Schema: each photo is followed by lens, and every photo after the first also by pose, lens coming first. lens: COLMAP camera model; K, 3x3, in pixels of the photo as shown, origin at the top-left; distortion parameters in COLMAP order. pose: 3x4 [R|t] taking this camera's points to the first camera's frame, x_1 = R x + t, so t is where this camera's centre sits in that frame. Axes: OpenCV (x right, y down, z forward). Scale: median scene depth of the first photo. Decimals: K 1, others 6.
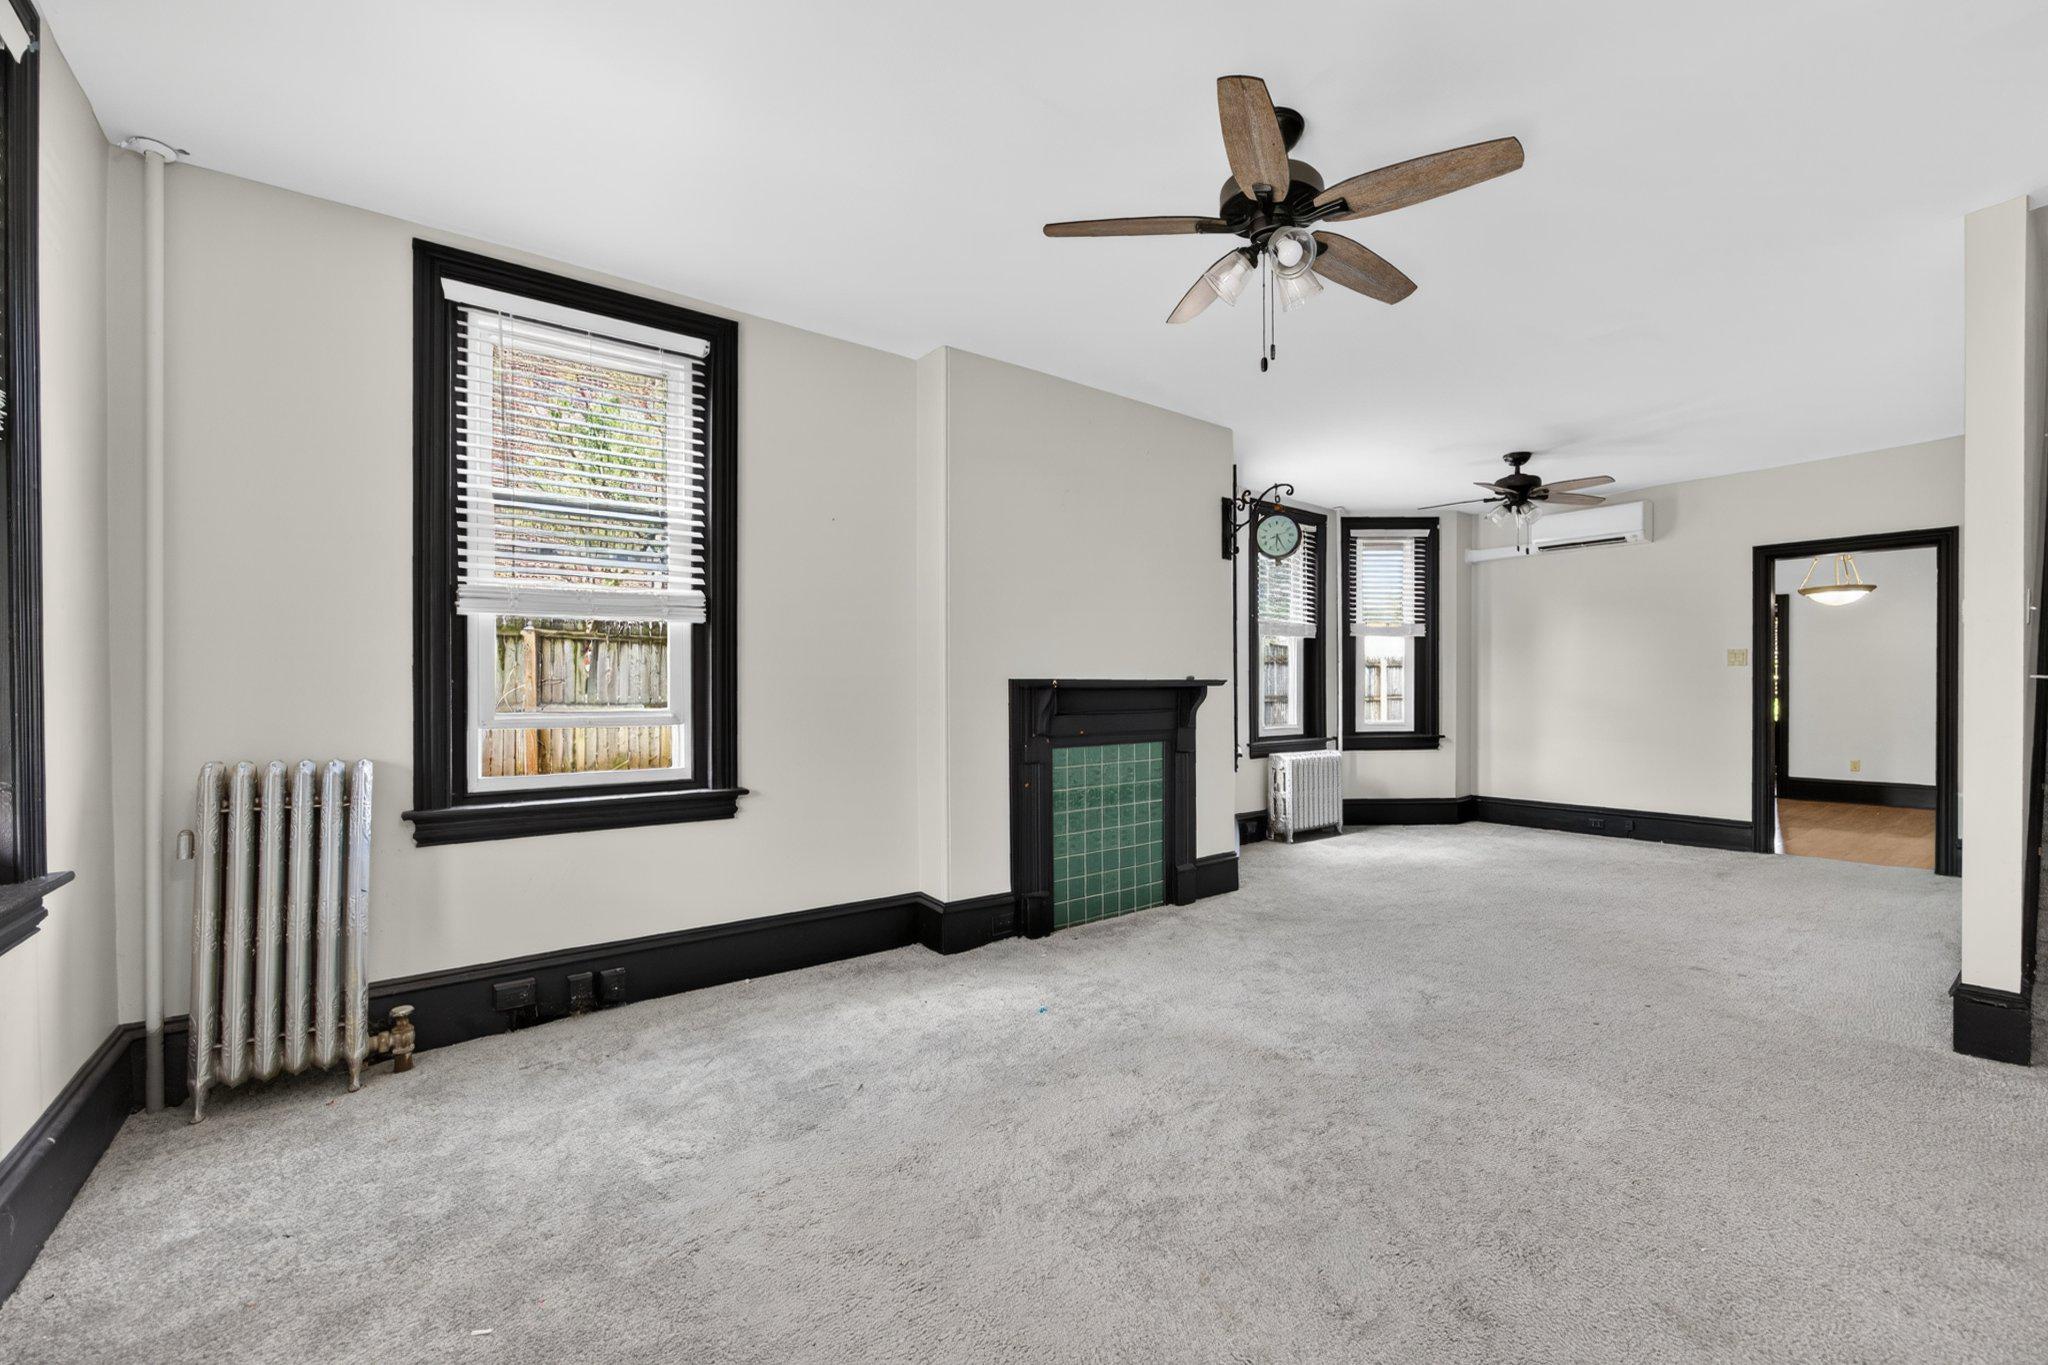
lens RADIAL K [[857.1, 0, 1015.5], [0, 857.1, 683.1], [0, 0, 1]] dist [-0.016532, 0.006086]
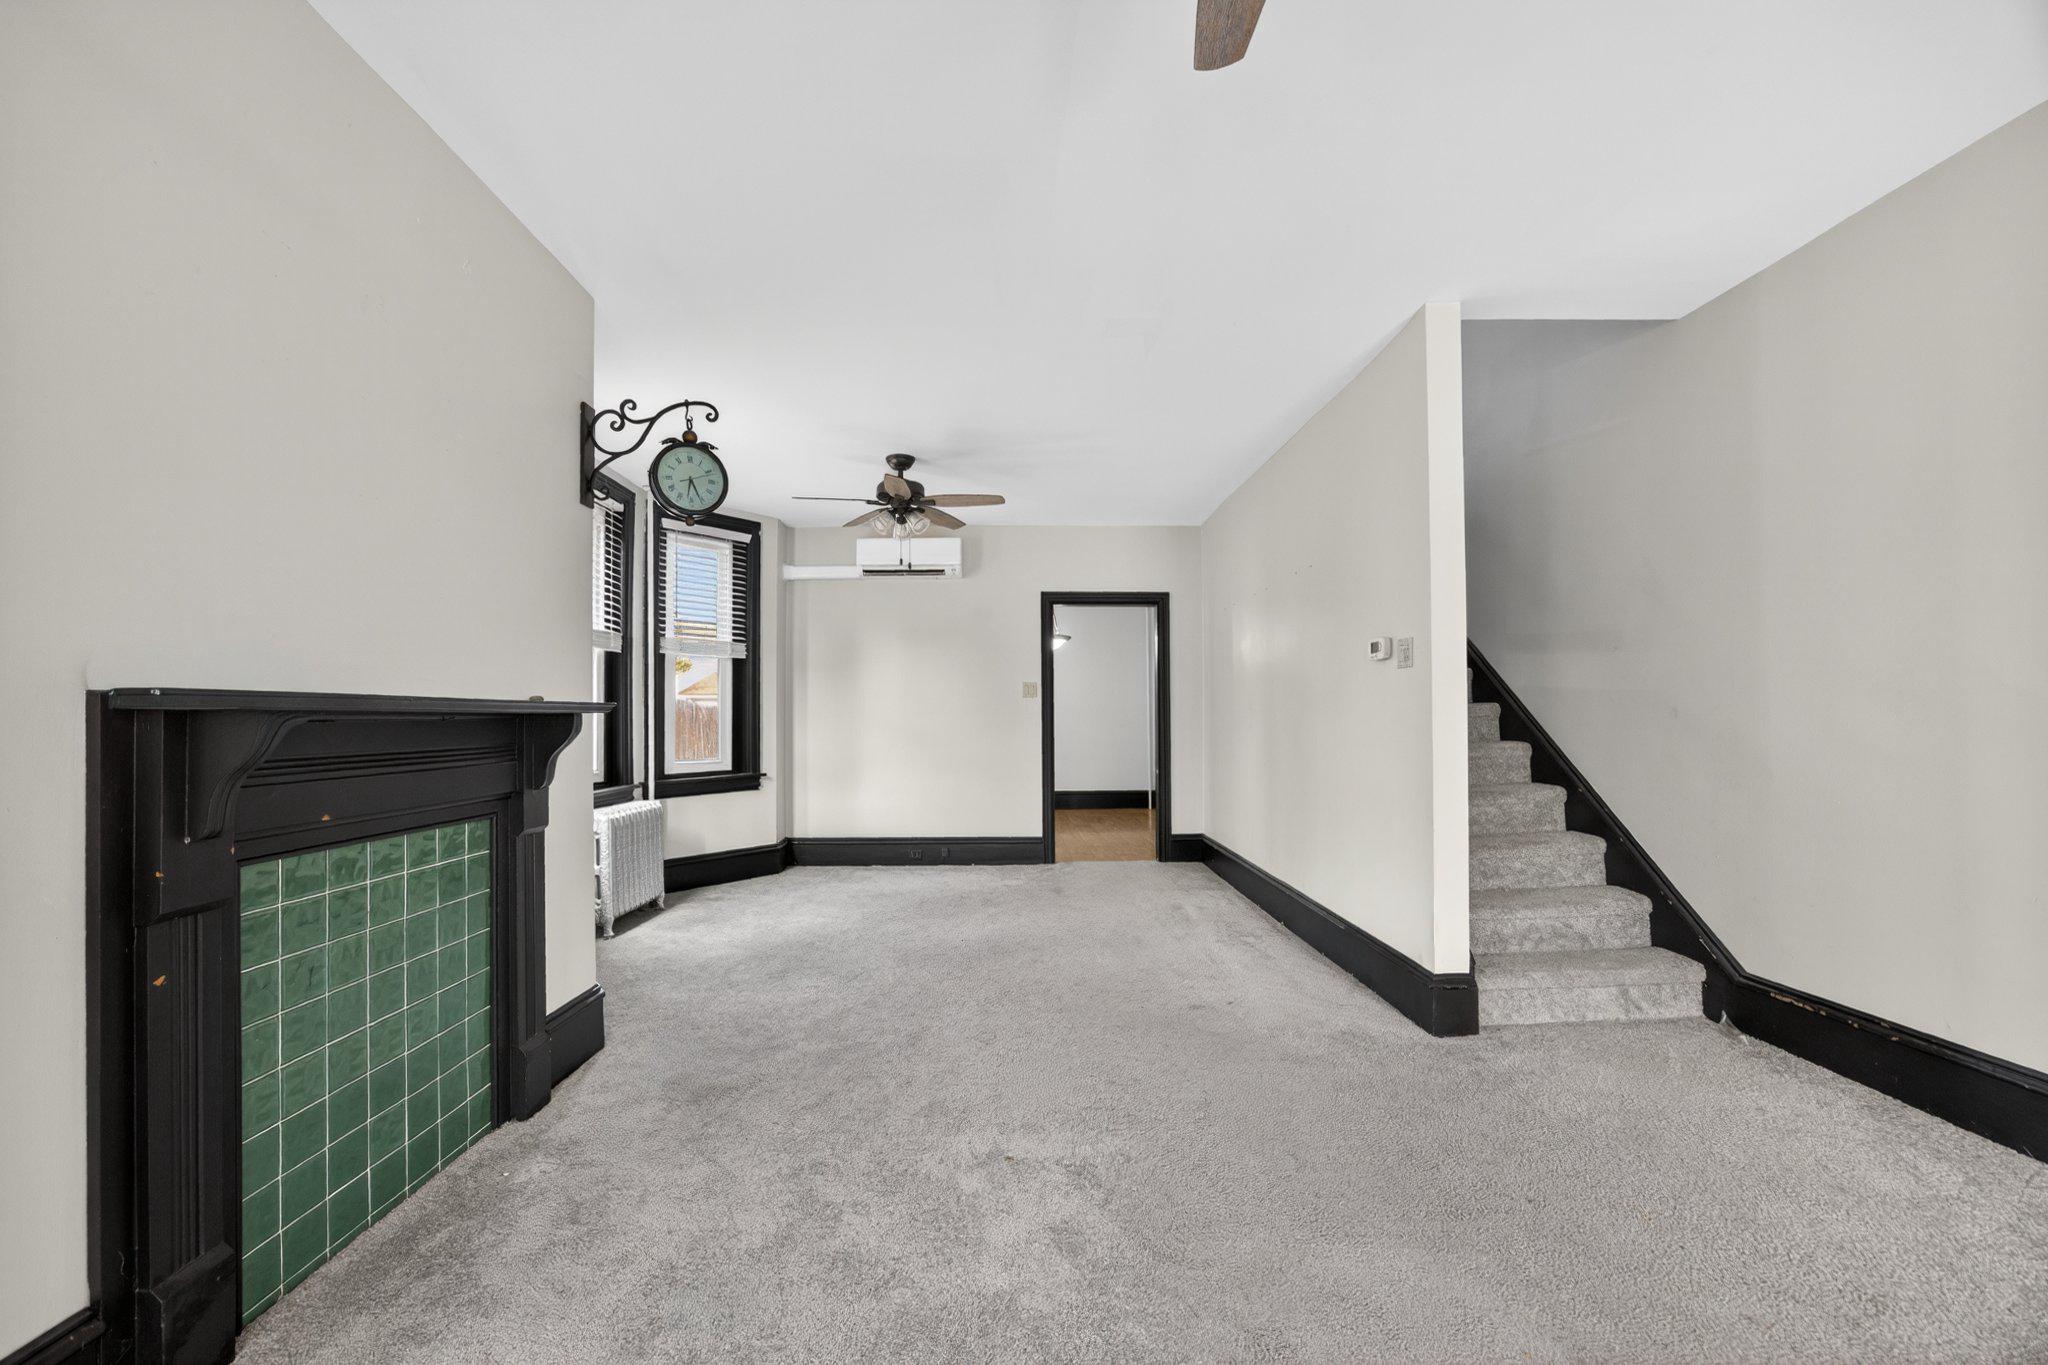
lens RADIAL K [[857.1, 0, 1071.2], [0, 857.1, 699.8], [0, 0, 1]] dist [-0.016532, 0.006086]
pose [[0.578390, 0.014798, 0.815626, -0.044025], [0.001460, 0.999815, -0.019176, 0.005649], [-0.815759, 0.012282, 0.578261, 0.357880]]
